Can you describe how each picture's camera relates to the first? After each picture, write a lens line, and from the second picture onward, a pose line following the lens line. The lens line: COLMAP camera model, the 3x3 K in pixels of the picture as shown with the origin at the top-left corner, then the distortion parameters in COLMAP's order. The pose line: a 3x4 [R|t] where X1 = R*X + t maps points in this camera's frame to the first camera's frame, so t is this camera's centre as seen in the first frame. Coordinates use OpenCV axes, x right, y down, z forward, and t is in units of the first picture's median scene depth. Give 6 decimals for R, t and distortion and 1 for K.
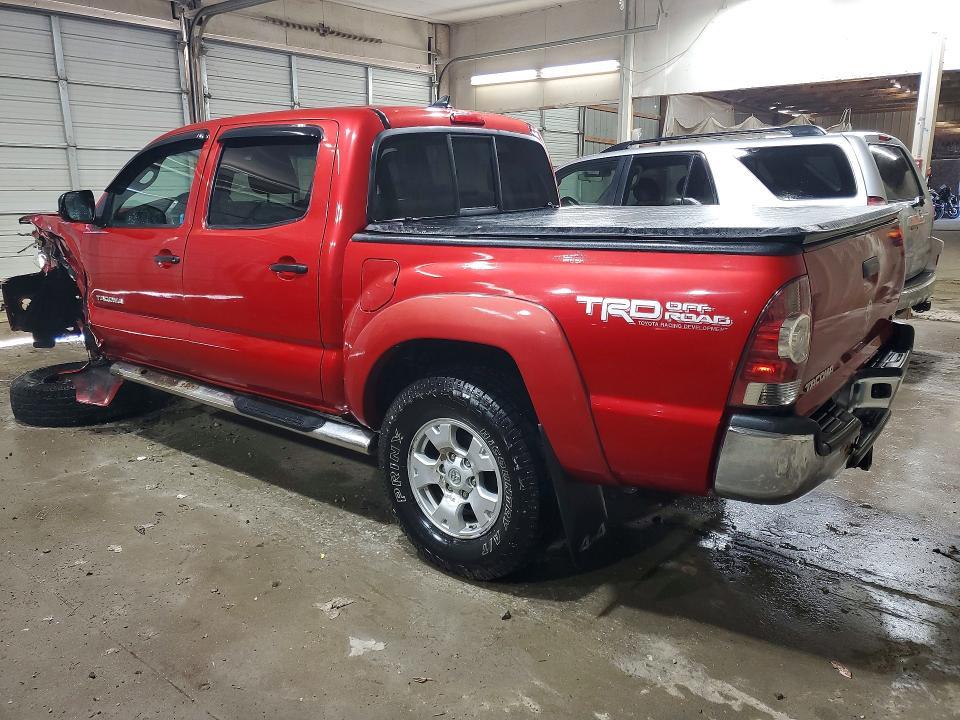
lens RADIAL K [[796.5, 0, 480.0], [0, 796.5, 360.0], [0, 0, 1]] dist [0.037499, 0.005075]
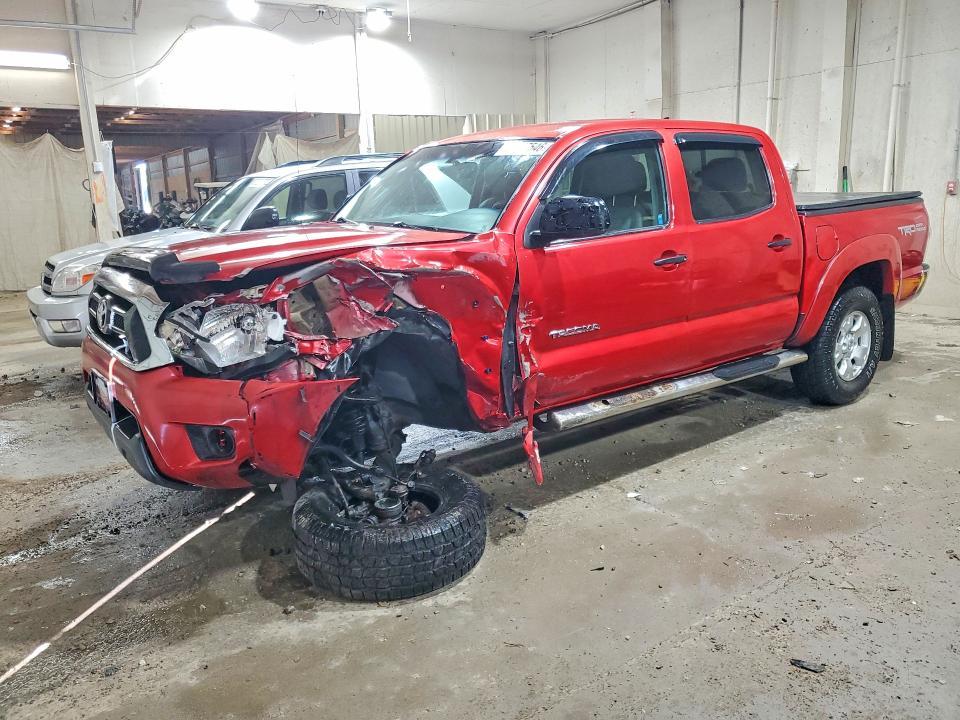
lens RADIAL K [[796.5, 0, 480.0], [0, 796.5, 360.0], [0, 0, 1]] dist [0.037499, 0.005075]
pose [[0.181149, -0.197688, 0.963382, -1.324631], [0.238188, 0.959243, 0.152051, -0.201110], [-0.954176, 0.201922, 0.220853, 0.978152]]
